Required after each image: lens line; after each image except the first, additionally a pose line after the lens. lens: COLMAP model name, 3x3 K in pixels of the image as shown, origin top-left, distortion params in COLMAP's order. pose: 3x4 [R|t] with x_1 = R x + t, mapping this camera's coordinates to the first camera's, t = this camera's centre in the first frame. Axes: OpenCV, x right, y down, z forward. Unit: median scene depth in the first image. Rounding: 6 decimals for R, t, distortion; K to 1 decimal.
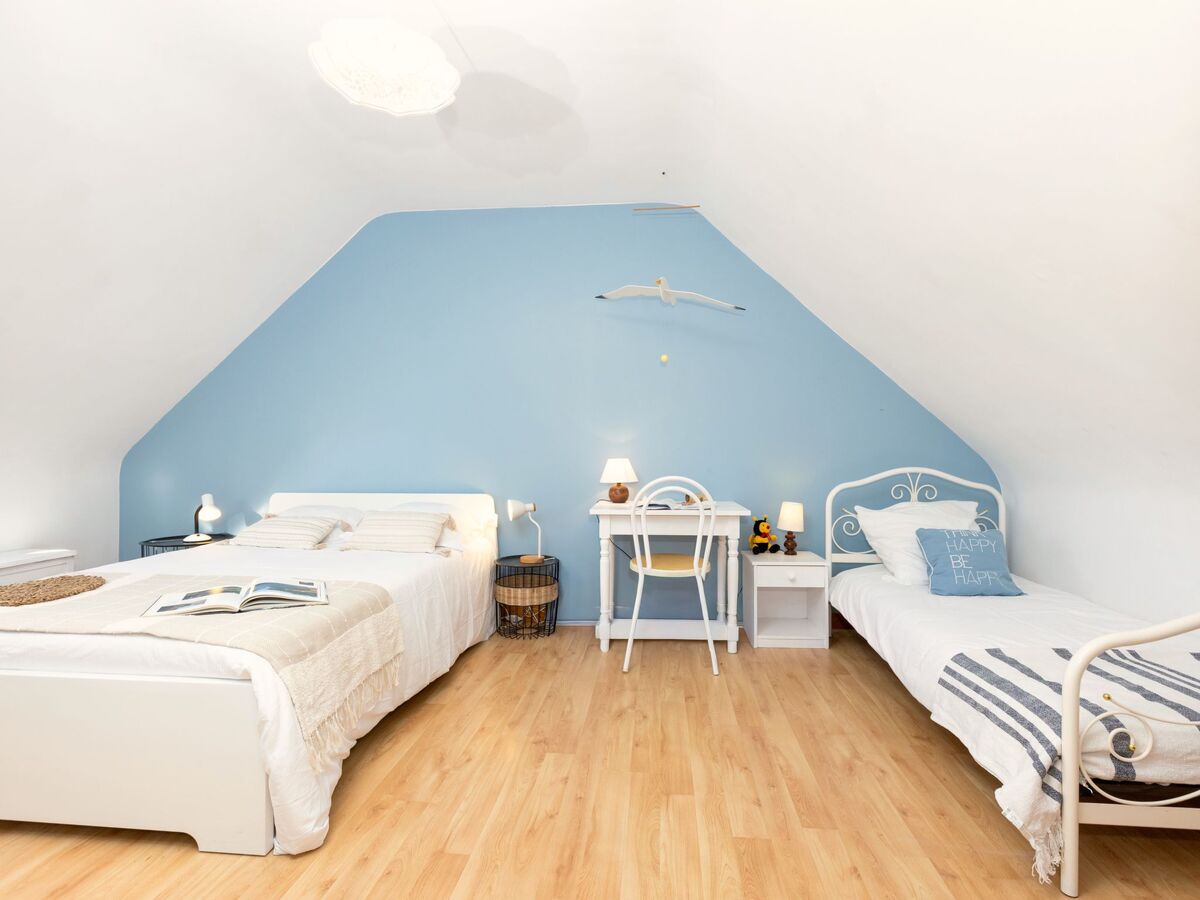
lens RADIAL K [[597.2, 0, 600.0], [0, 597.2, 450.0], [0, 0, 1]] dist [0.000810, -0.000515]
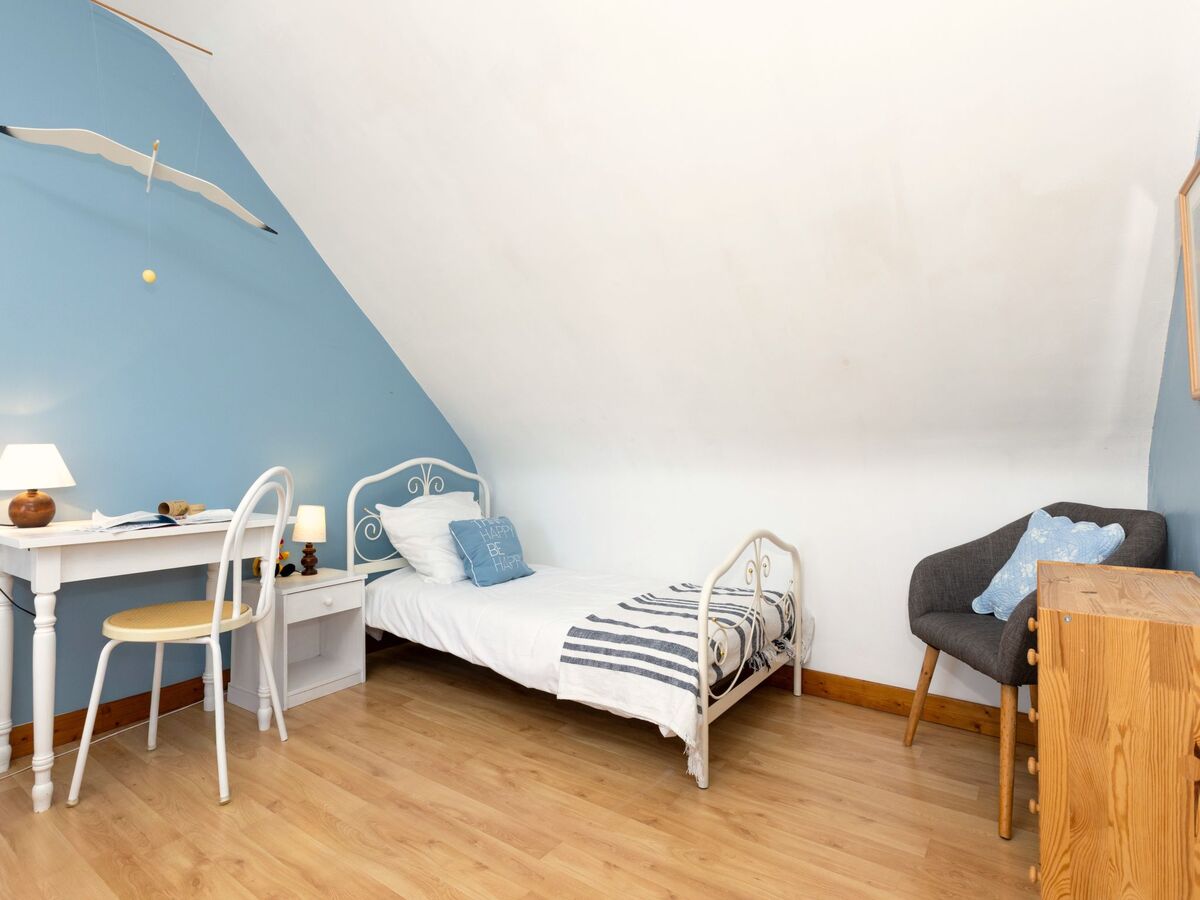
lens RADIAL K [[706.0, 0, 600.0], [0, 706.0, 450.0], [0, 0, 1]] dist [0.001885, -0.000385]
pose [[0.443758, 0.009689, 0.896094, -0.350871], [0.008509, 0.999851, -0.015024, 0.038139], [-0.896106, 0.014292, 0.443609, 0.301476]]
